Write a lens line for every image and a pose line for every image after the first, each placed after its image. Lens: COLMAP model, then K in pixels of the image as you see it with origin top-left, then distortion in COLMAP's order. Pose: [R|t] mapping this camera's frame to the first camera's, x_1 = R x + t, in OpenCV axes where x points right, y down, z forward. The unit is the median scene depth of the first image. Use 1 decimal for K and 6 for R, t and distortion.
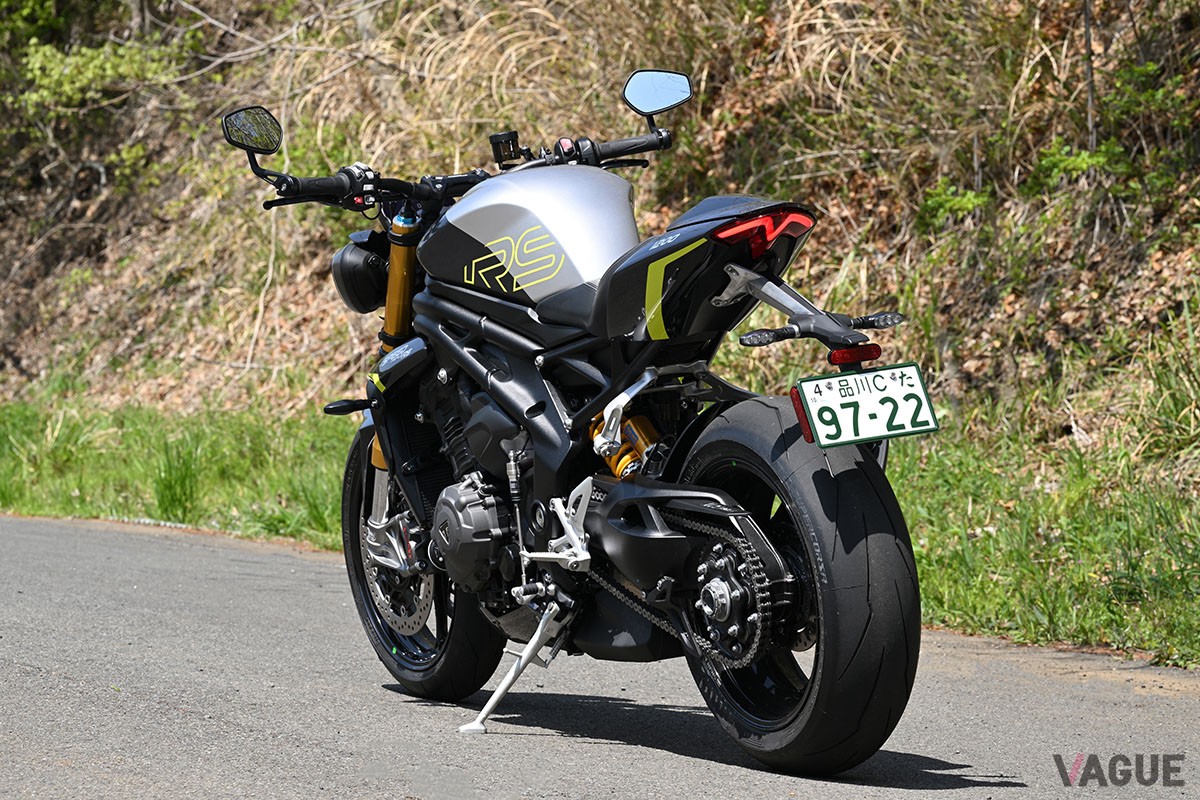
lens RADIAL K [[4886.8, 0, 600.0], [0, 4886.8, 400.0], [0, 0, 1]] dist [0.020348, -0.993484]
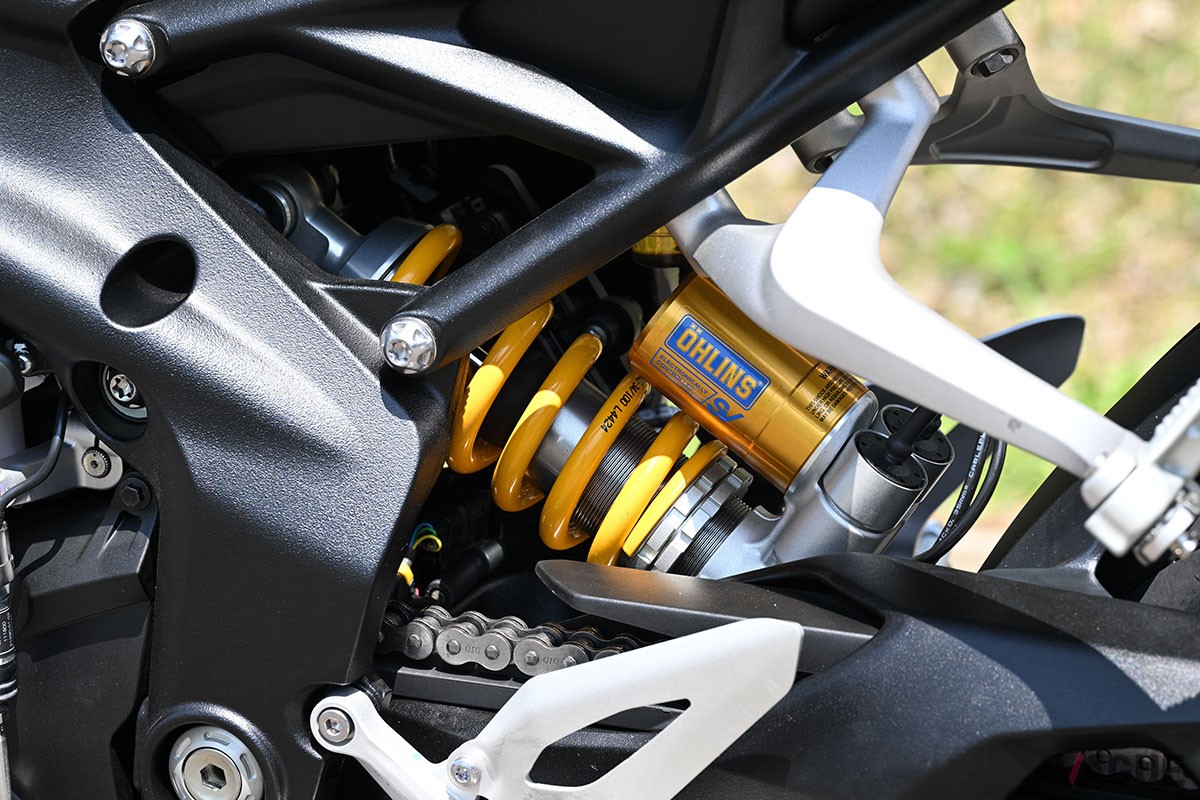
lens RADIAL K [[4745.6, 0, 600.0], [0, 4745.6, 400.0], [0, 0, 1]] dist [-0.023010, 2.613376]
pose [[0.759222, -0.140159, 0.635561, -0.128571], [0.045747, 0.985613, 0.162708, -0.025293], [-0.649222, -0.094457, 0.754711, 0.831857]]
